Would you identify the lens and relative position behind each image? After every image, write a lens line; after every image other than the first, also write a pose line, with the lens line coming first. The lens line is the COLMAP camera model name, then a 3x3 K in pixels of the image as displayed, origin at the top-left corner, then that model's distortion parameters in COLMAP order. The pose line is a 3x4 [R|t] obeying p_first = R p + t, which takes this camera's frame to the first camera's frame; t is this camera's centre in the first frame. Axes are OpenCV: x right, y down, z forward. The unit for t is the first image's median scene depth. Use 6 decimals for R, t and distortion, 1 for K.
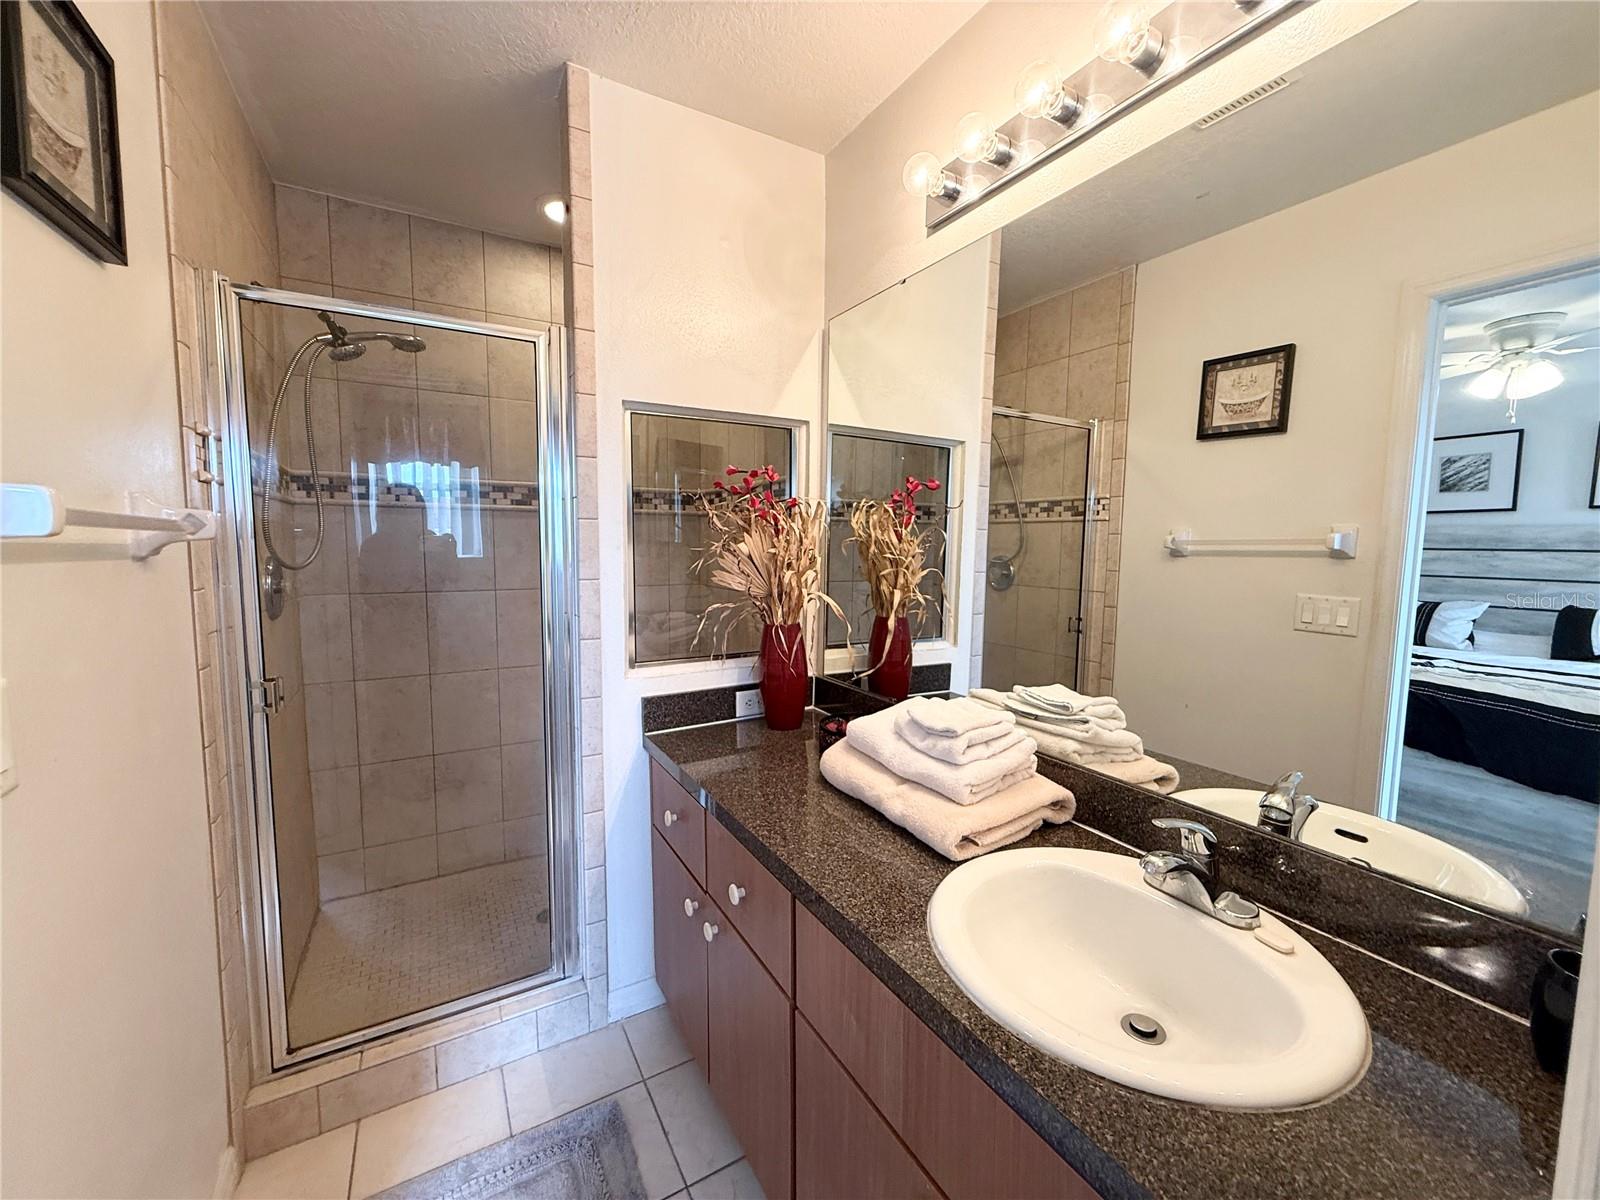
lens RADIAL K [[634.7, 0, 797.9], [0, 634.7, 596.5], [0, 0, 1]] dist [0.001140, -0.000507]
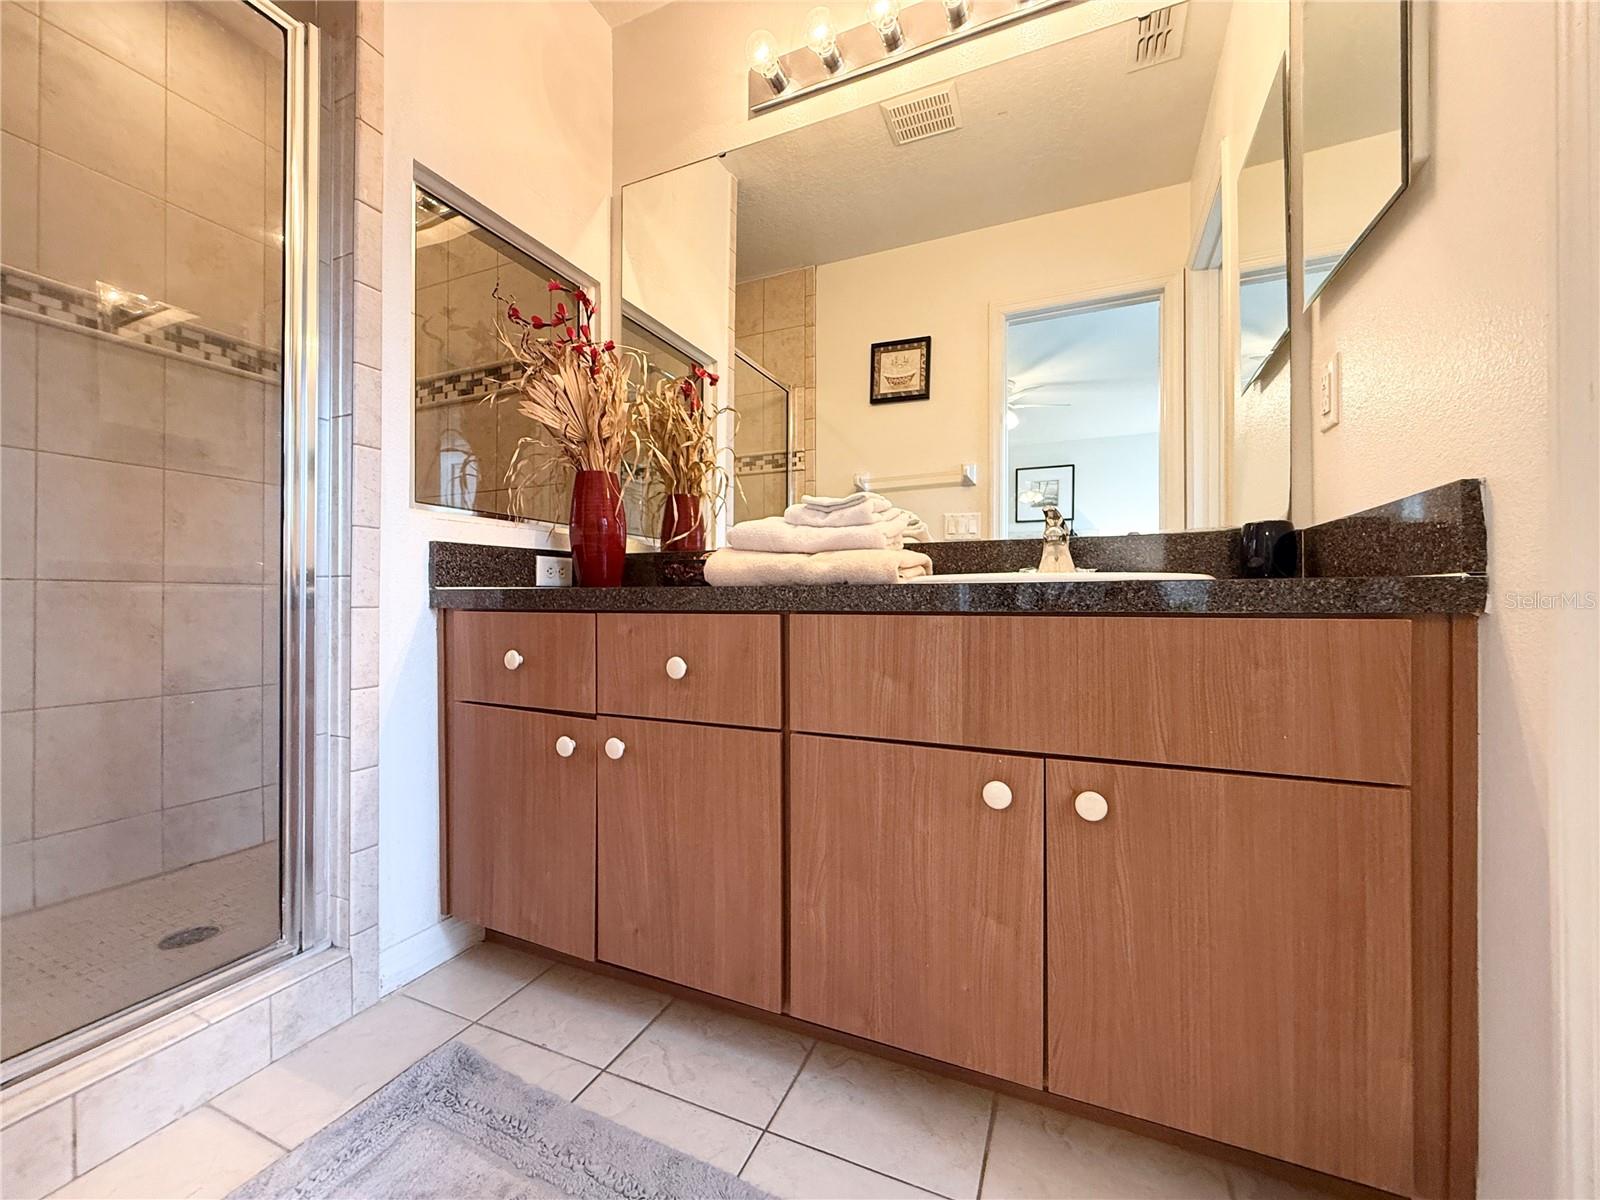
lens RADIAL K [[634.7, 0, 796.3], [0, 634.7, 599.1], [0, 0, 1]] dist [0.001140, -0.000507]
pose [[0.808629, -0.006565, 0.588282, -0.280649], [0.058434, 0.995890, -0.069207, 0.253885], [-0.585409, 0.090338, 0.805689, 0.095606]]
